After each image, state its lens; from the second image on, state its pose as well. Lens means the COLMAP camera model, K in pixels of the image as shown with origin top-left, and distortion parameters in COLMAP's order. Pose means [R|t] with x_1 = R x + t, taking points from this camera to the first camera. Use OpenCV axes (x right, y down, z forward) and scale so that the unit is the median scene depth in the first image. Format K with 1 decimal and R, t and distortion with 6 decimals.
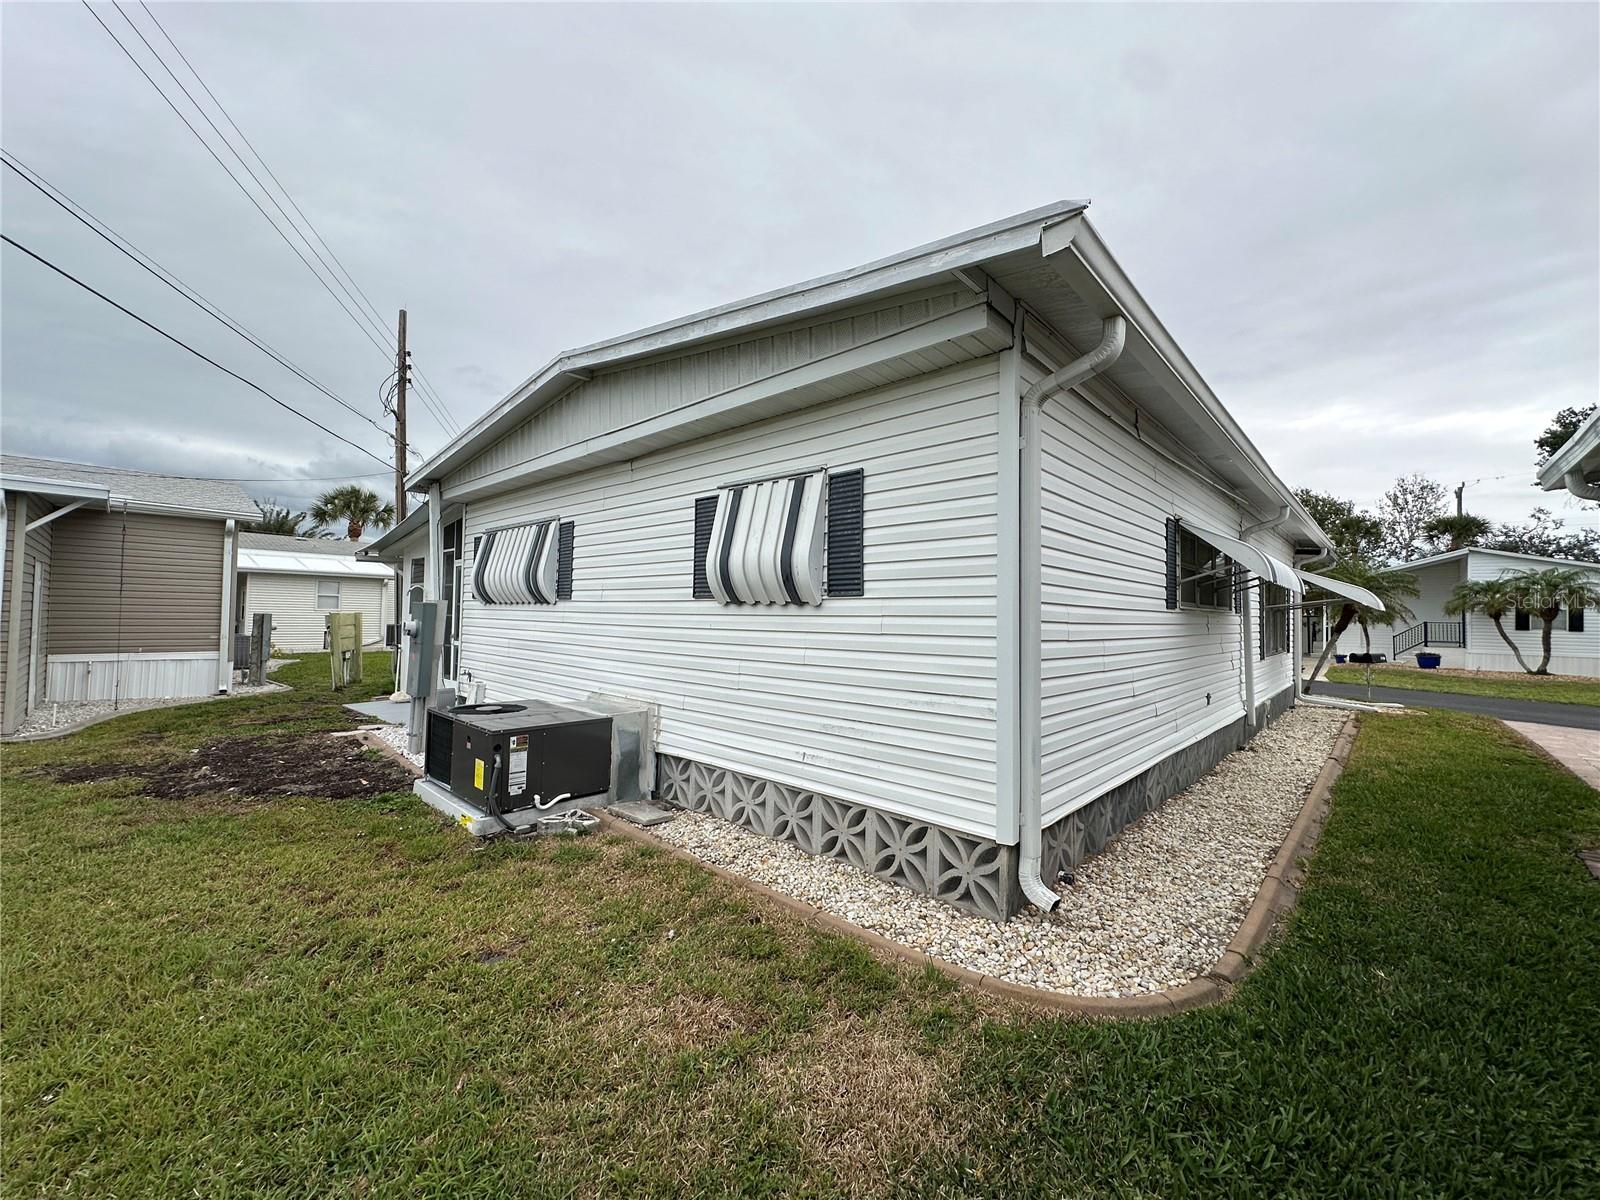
lens RADIAL K [[637.5, 0, 794.5], [0, 637.5, 598.6], [0, 0, 1]] dist [-0.002422, 0.000112]
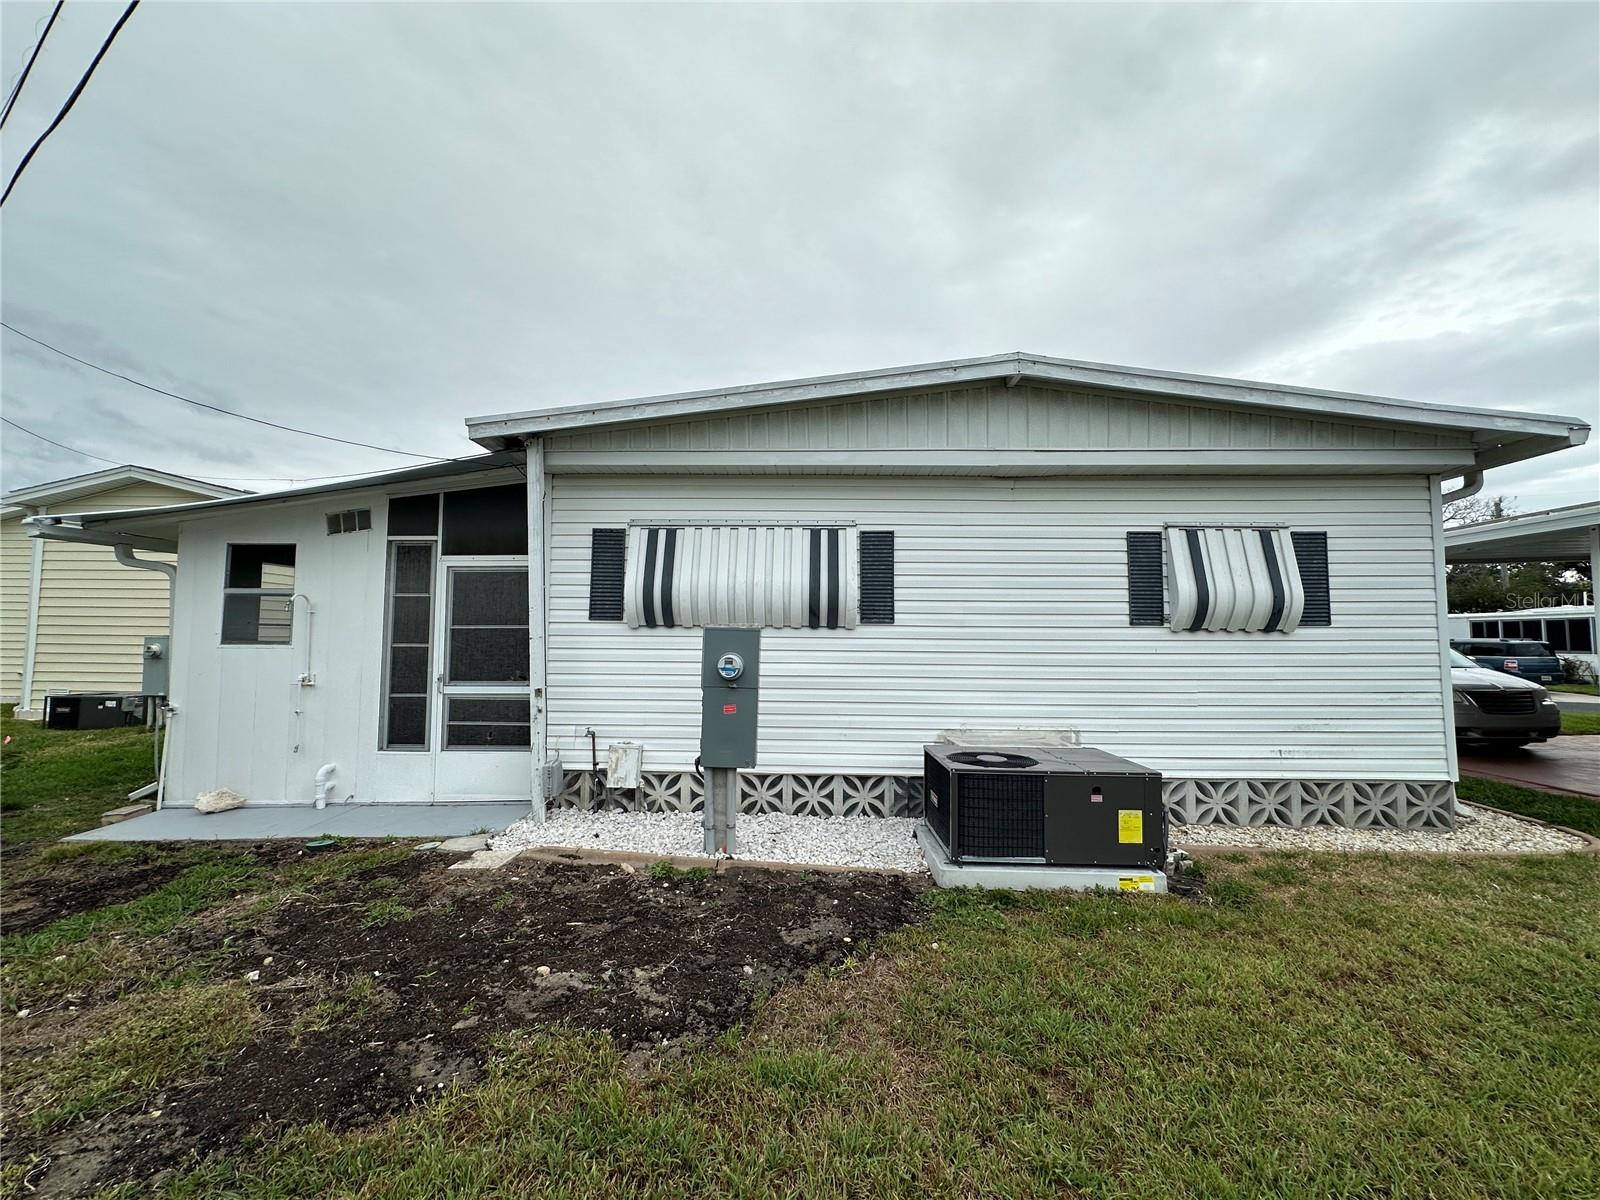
lens RADIAL K [[637.5, 0, 794.5], [0, 637.5, 598.6], [0, 0, 1]] dist [-0.002422, 0.000112]
pose [[0.743518, 0.026738, 0.668181, -1.460811], [-0.009809, 0.999529, -0.029082, -0.009526], [-0.668644, 0.015069, 0.743430, 0.666548]]
